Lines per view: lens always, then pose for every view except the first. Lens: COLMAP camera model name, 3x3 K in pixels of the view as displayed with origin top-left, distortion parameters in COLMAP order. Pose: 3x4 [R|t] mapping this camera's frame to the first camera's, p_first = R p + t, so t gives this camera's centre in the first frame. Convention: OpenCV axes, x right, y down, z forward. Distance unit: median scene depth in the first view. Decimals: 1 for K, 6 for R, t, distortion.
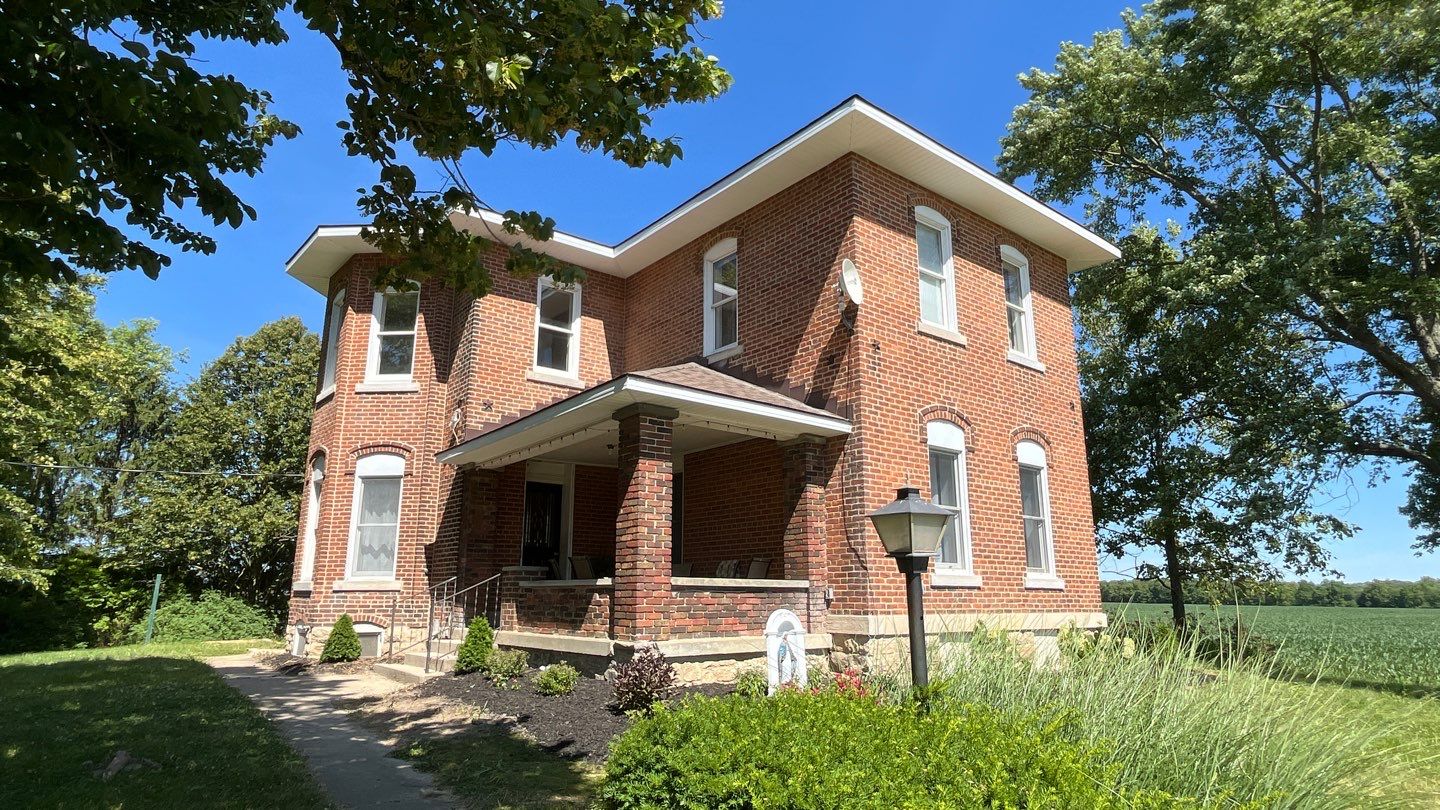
lens RADIAL K [[802.1, 0, 708.2], [0, 802.1, 405.6], [0, 0, 1]] dist [-0.011082, 0.002995]
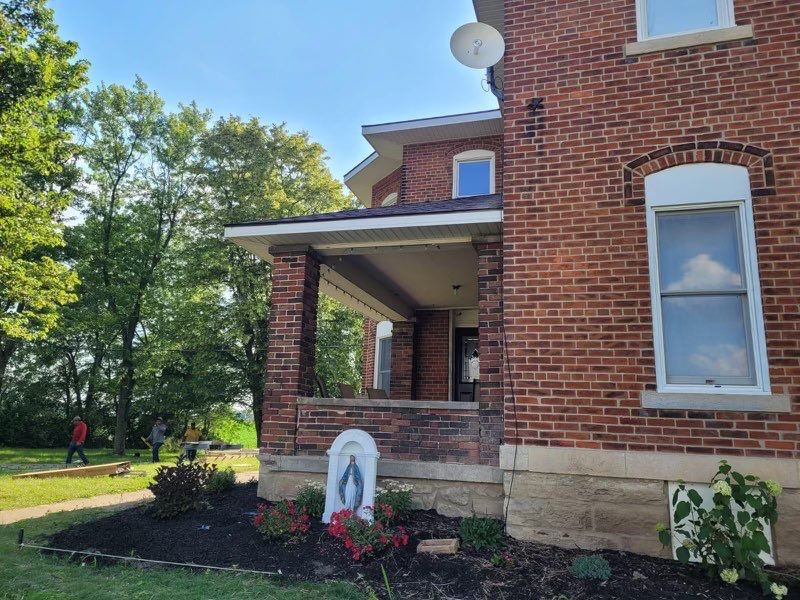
lens RADIAL K [[603.8, 0, 392.9], [0, 603.8, 282.7], [0, 0, 1]] dist [0.037998, -0.011397]
pose [[0.559651, -0.175615, -0.809908, 0.525632], [0.158431, 0.981937, -0.103440, 0.123306], [0.813444, -0.070424, 0.577364, 0.473286]]
